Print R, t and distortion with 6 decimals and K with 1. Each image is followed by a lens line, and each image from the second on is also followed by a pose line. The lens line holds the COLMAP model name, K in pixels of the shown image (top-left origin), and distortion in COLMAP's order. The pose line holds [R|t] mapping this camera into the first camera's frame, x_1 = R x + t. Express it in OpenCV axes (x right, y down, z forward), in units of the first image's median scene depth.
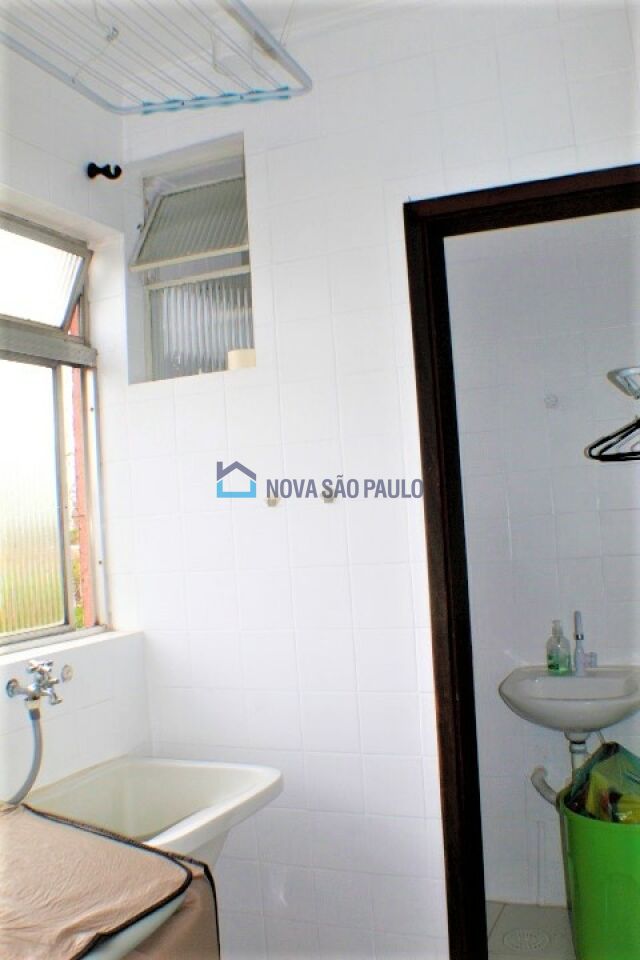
lens RADIAL K [[864.9, 0, 320.0], [0, 864.9, 480.0], [0, 0, 1]] dist [-0.200137, 0.084983]
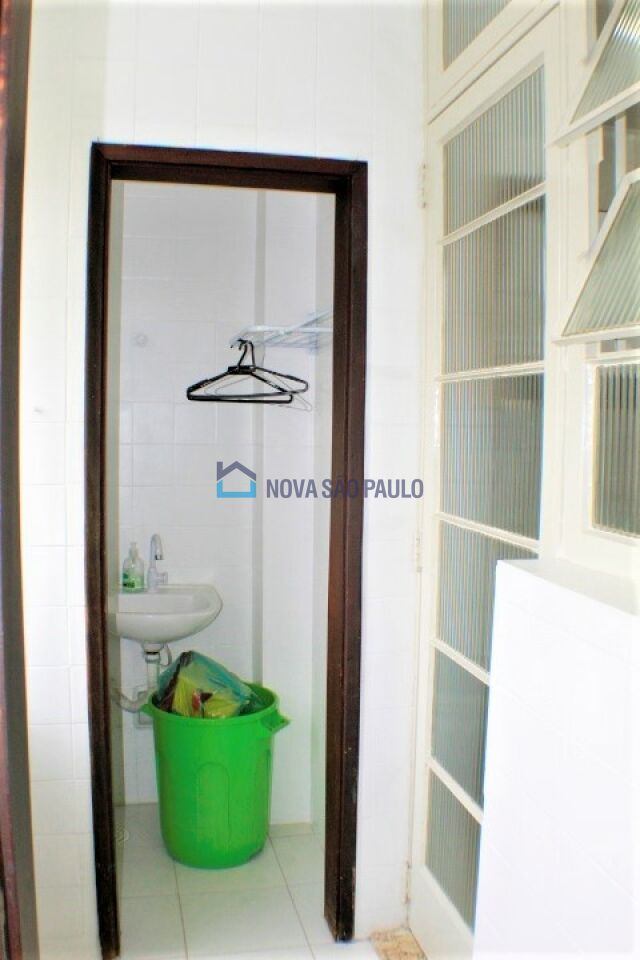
lens RADIAL K [[864.9, 0, 320.0], [0, 864.9, 480.0], [0, 0, 1]] dist [-0.200137, 0.084983]
pose [[0.803599, 0.042308, 0.593666, -0.192831], [-0.095753, 0.993667, 0.058799, -0.001569], [-0.587418, -0.104096, 0.802561, -0.016216]]
